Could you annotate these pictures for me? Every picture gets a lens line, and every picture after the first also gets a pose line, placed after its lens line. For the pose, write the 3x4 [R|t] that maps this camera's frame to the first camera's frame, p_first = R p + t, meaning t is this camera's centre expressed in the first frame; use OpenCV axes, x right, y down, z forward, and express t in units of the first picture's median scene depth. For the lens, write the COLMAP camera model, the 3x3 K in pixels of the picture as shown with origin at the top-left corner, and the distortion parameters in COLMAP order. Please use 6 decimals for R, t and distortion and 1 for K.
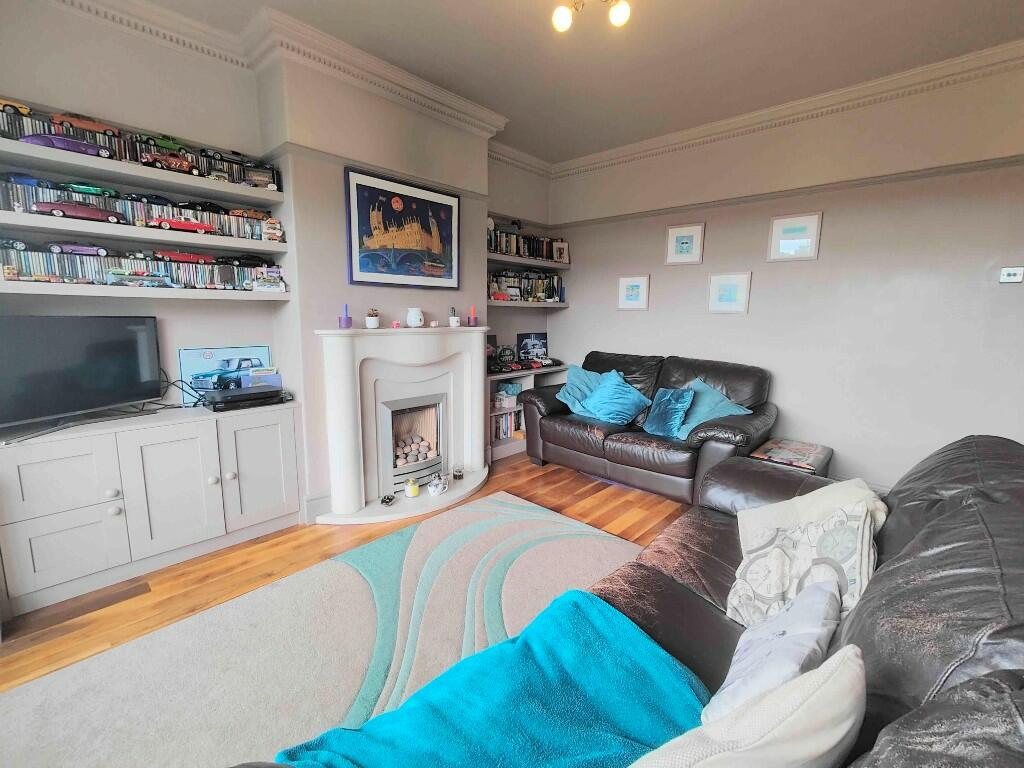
lens RADIAL K [[449.8, 0, 519.5], [0, 449.8, 382.2], [0, 0, 1]] dist [0.009211, 0.000010]
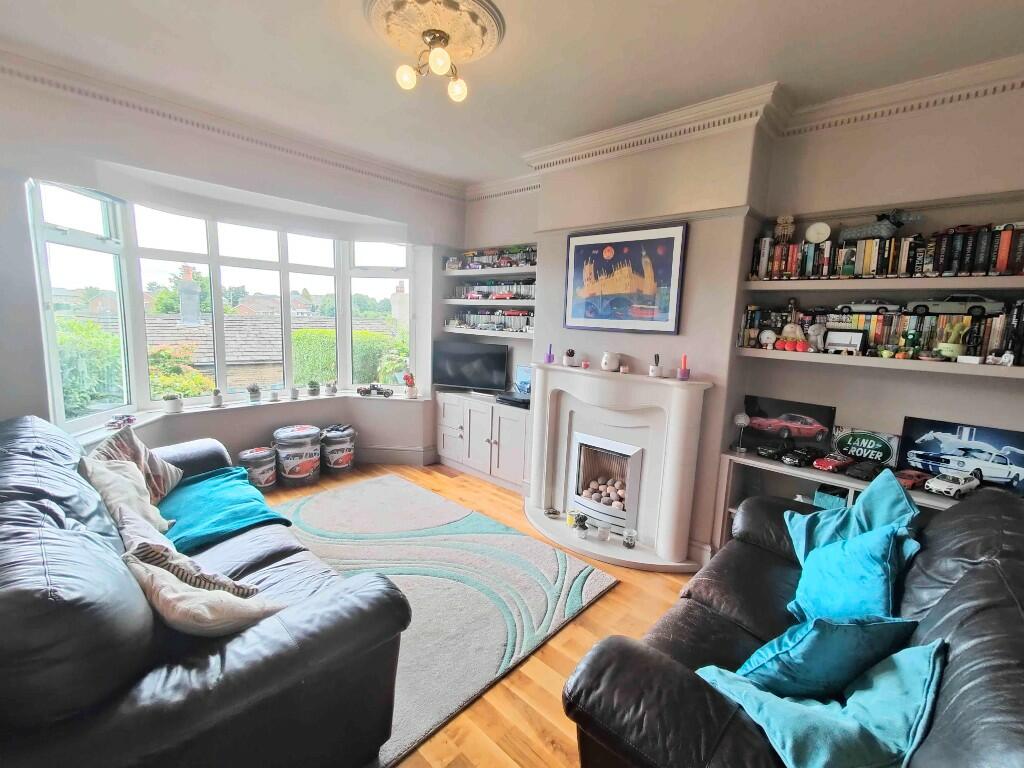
lens RADIAL K [[449.8, 0, 520.9], [0, 449.8, 376.2], [0, 0, 1]] dist [0.009211, 0.000010]
pose [[0.011455, 0.122560, -0.992395, 0.772895], [-0.196790, 0.973327, 0.117934, -0.191123], [0.980379, 0.193942, 0.035268, 0.785150]]
